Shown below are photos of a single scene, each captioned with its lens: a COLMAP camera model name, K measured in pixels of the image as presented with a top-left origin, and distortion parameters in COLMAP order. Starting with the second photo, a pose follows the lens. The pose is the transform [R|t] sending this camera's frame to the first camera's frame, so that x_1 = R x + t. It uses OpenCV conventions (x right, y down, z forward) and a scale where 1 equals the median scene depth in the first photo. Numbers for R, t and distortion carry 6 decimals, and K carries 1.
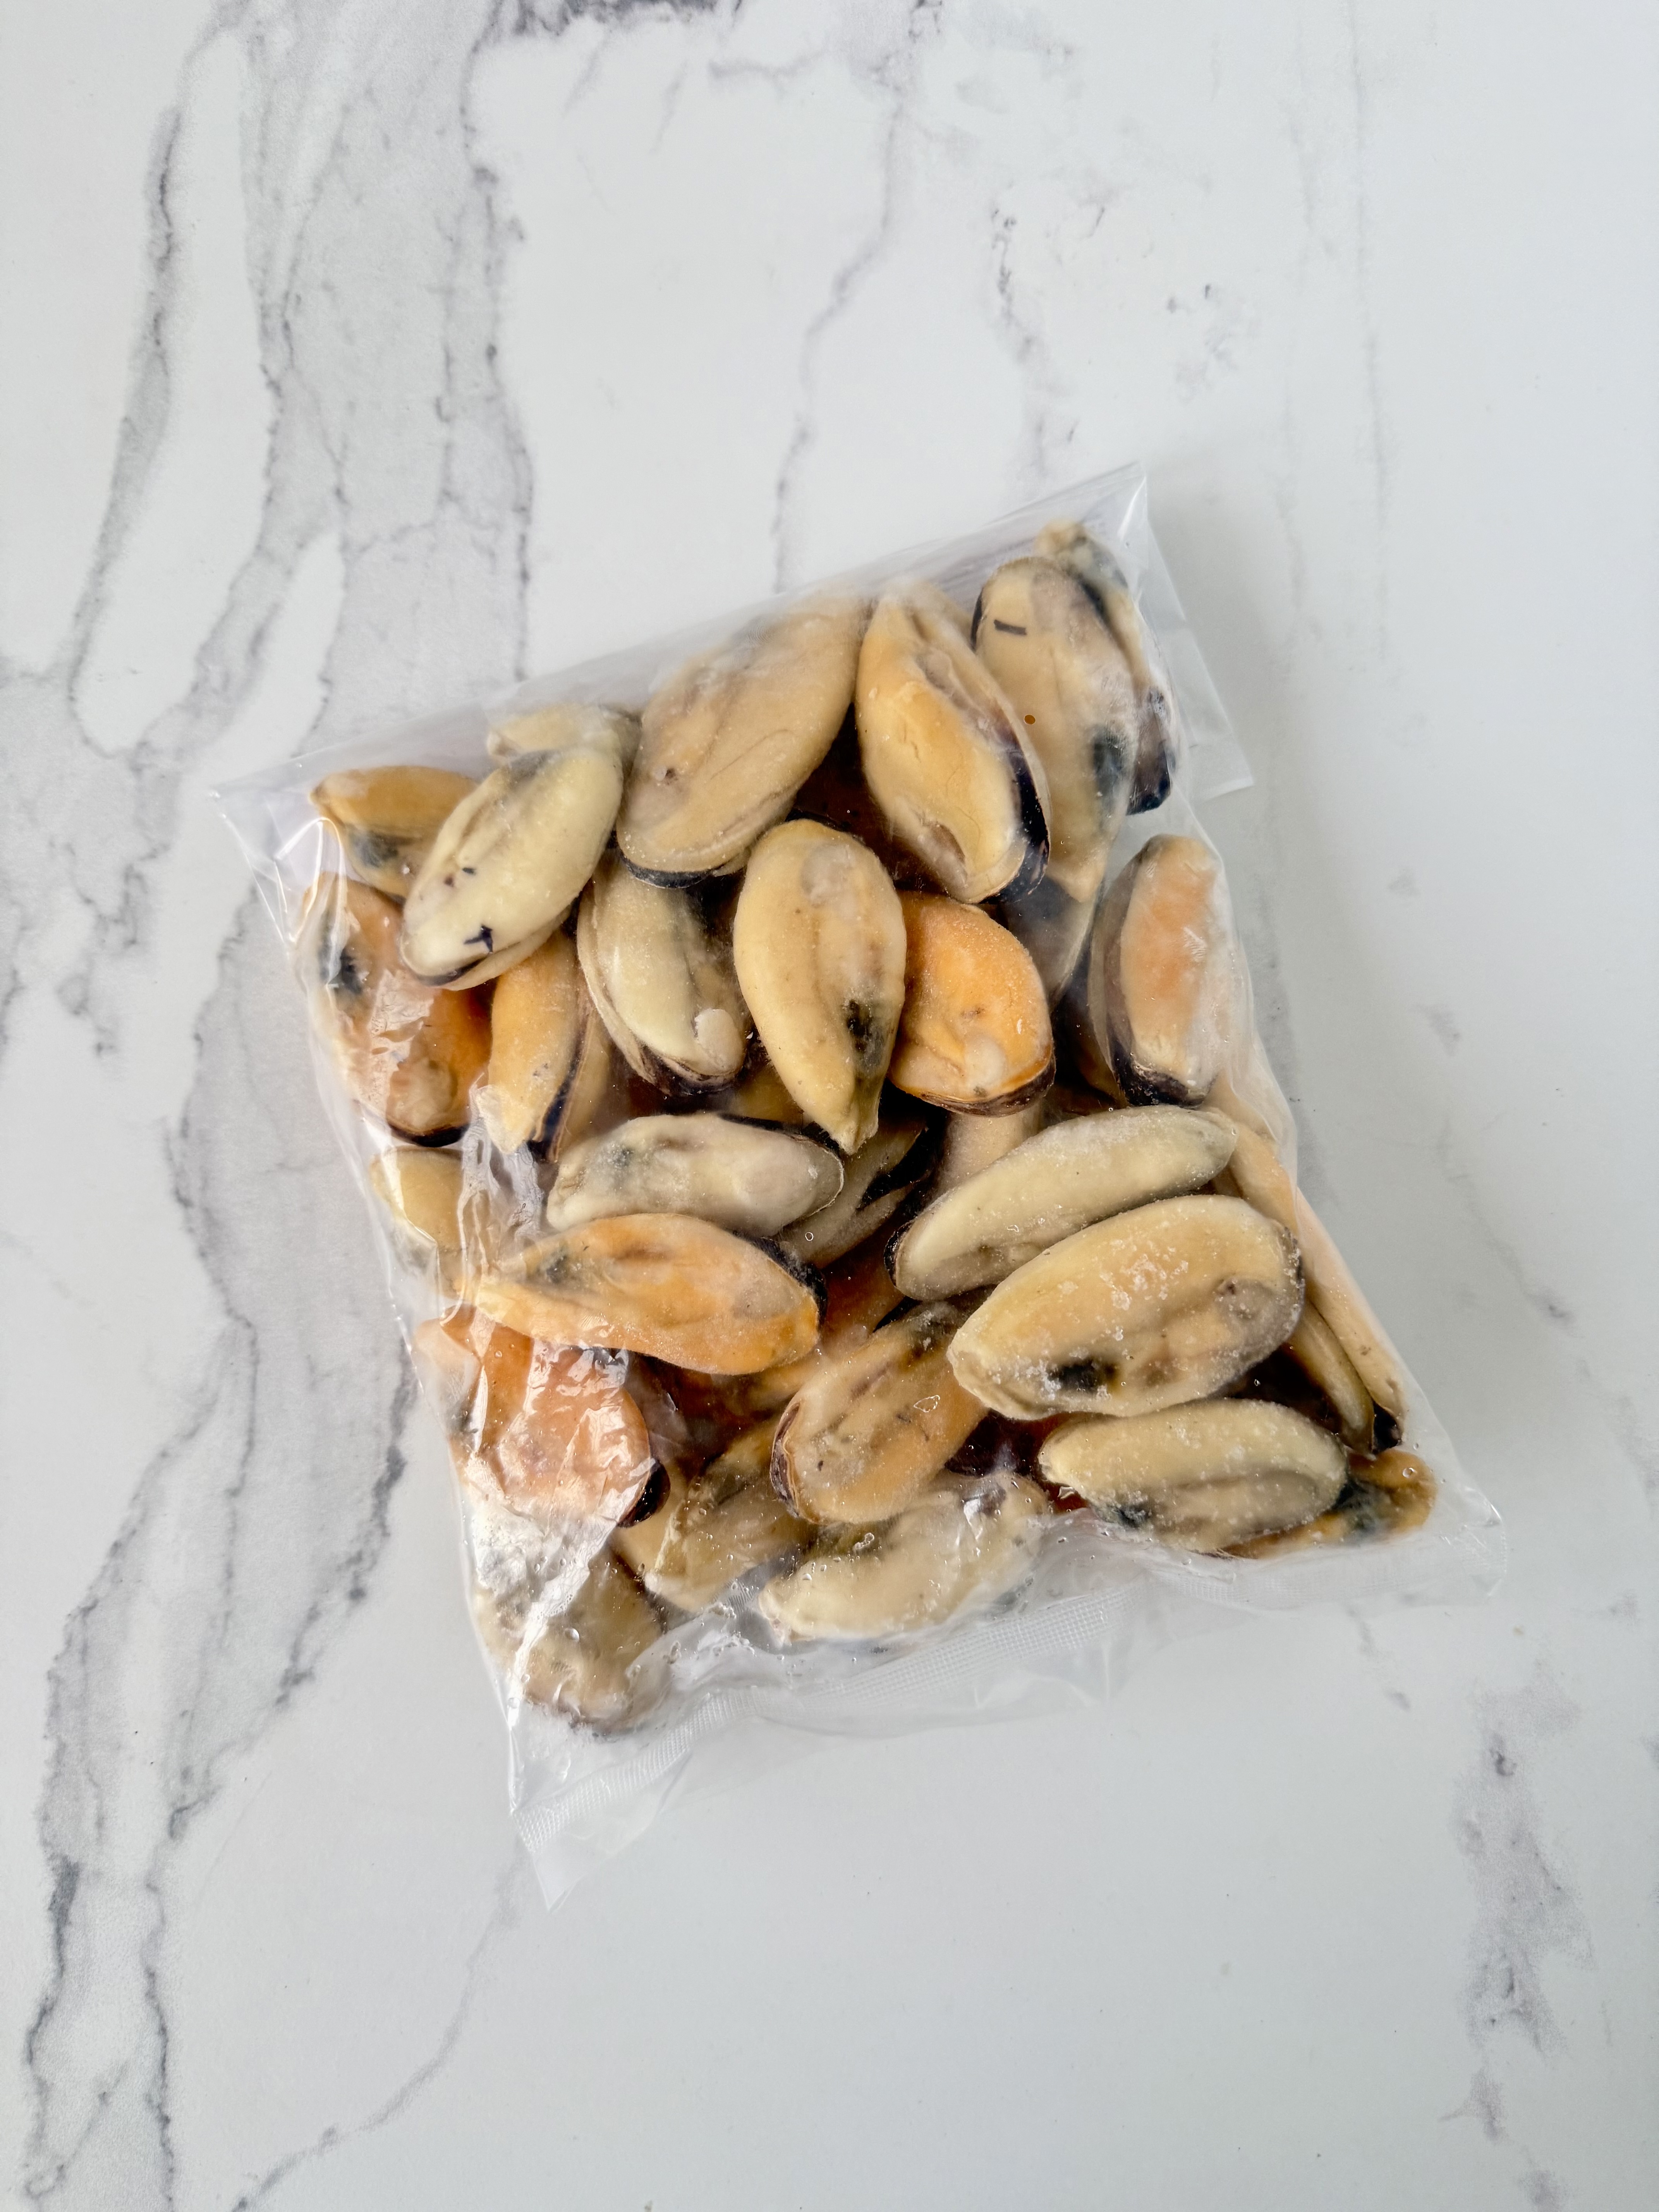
lens RADIAL K [[1571.5, 0, 823.7], [0, 1571.5, 1141.4], [0, 0, 1]] dist [-0.032836, -0.003940]
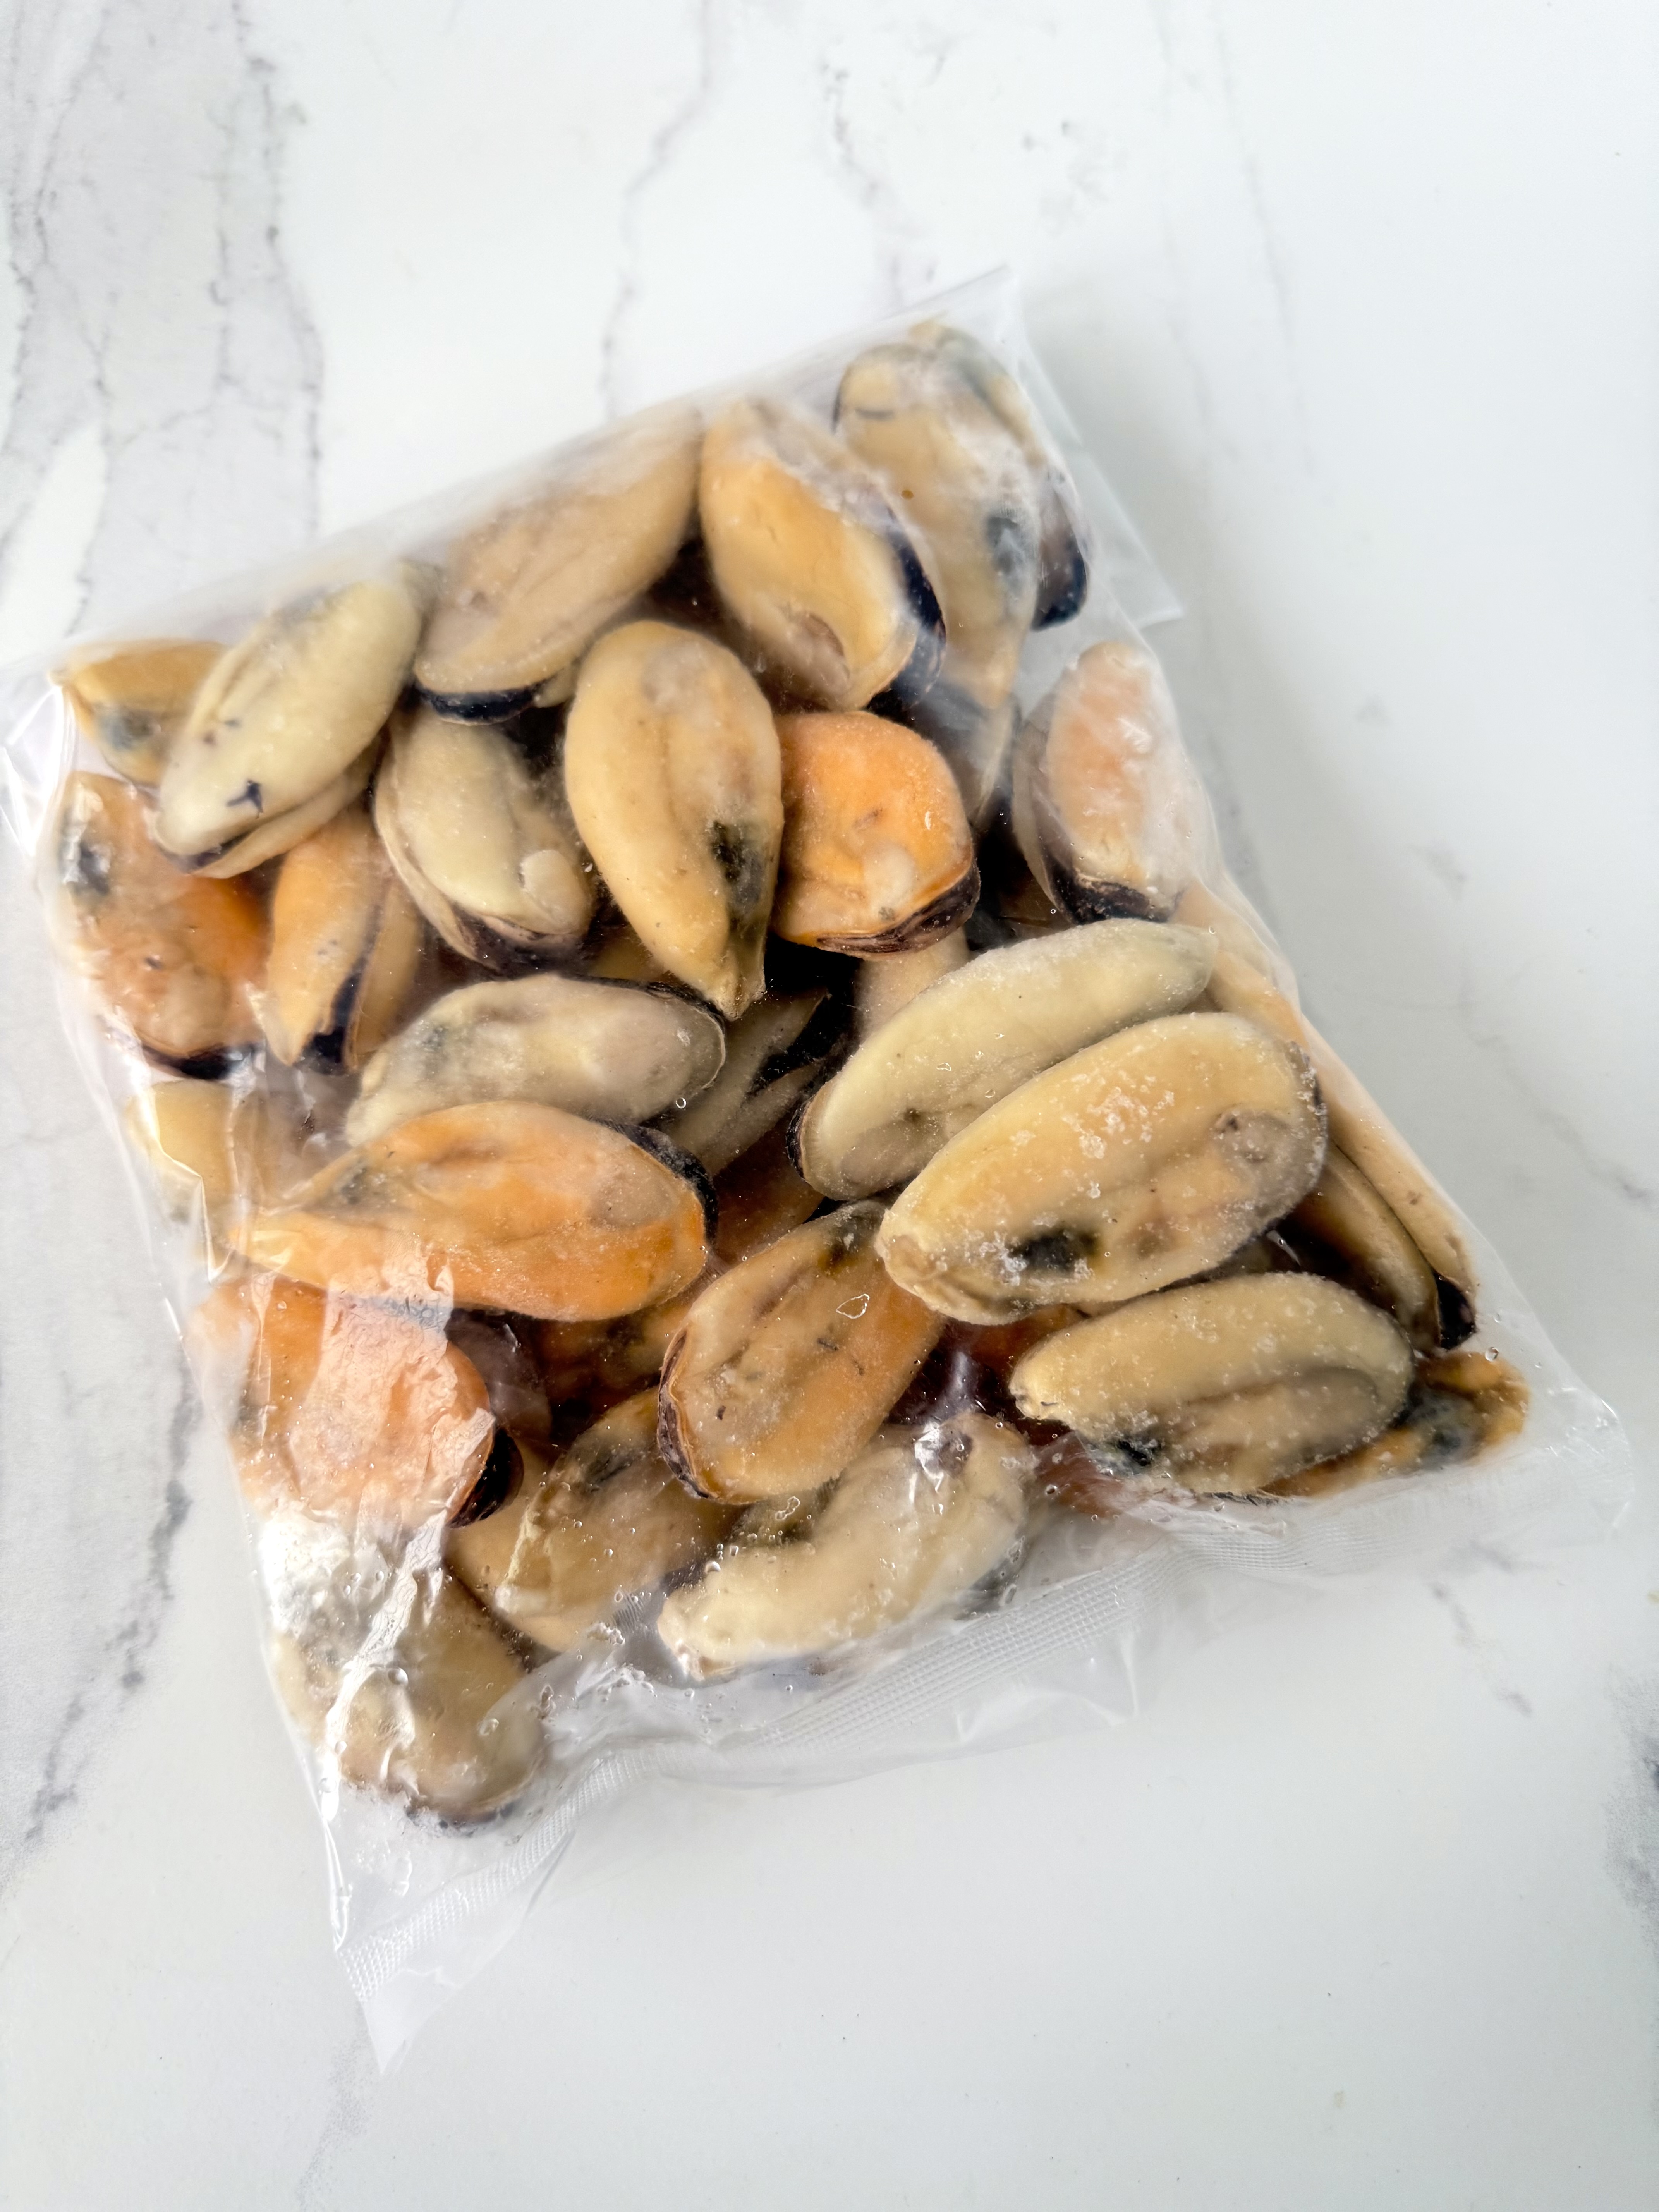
lens RADIAL K [[1571.5, 0, 822.8], [0, 1571.5, 1148.5], [0, 0, 1]] dist [-0.032836, -0.003940]
pose [[0.996062, -0.083509, 0.029760, 0.033638], [0.086984, 0.985440, -0.146087, 0.187171], [-0.017127, 0.148100, 0.988824, 0.230380]]
